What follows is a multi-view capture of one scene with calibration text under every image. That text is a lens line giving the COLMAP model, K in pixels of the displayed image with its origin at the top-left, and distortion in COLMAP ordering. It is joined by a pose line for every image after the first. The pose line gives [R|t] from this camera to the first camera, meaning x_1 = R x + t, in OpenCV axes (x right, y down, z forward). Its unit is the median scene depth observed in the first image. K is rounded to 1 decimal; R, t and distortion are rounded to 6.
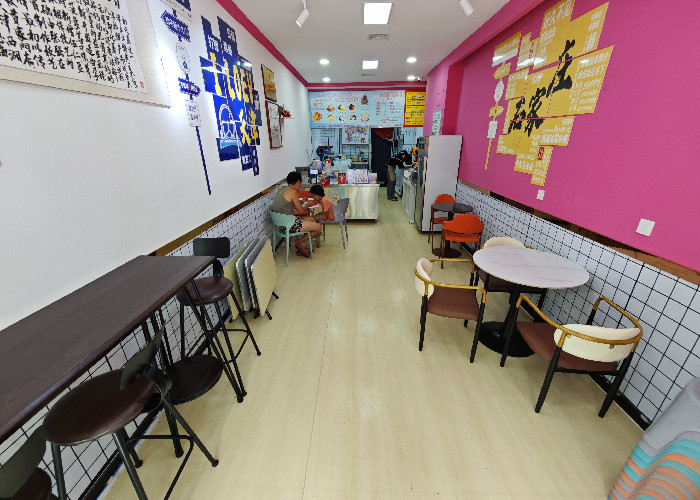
lens RADIAL K [[290.4, 0, 350.8], [0, 290.4, 254.2], [0, 0, 1]] dist [0.000987, 0.000122]
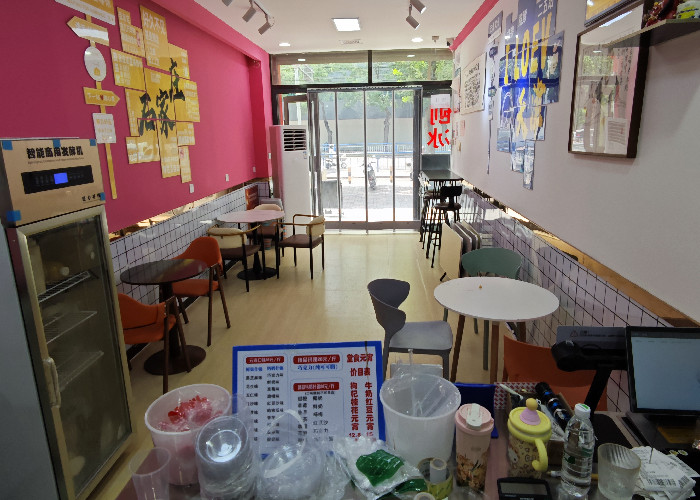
lens RADIAL K [[438.8, 0, 359.2], [0, 438.8, 231.4], [0, 0, 1]] dist [0.005148, 0.000289]
pose [[-0.998496, 0.020652, 0.050777, -0.051816], [0.045793, 0.823408, 0.565599, -0.939609], [-0.030130, 0.567074, -0.823116, 2.339013]]
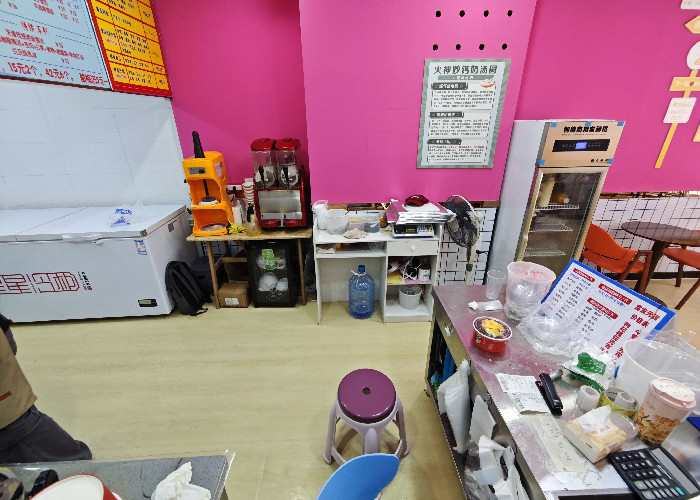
lens RADIAL K [[290.4, 0, 350.3], [0, 290.4, 247.5], [0, 0, 1]] dist [0.000987, 0.000122]
pose [[-0.043979, -0.394791, 0.917718, -0.345094], [0.382822, 0.841828, 0.380490, -0.944774], [-0.922775, 0.368056, 0.114112, 2.325856]]
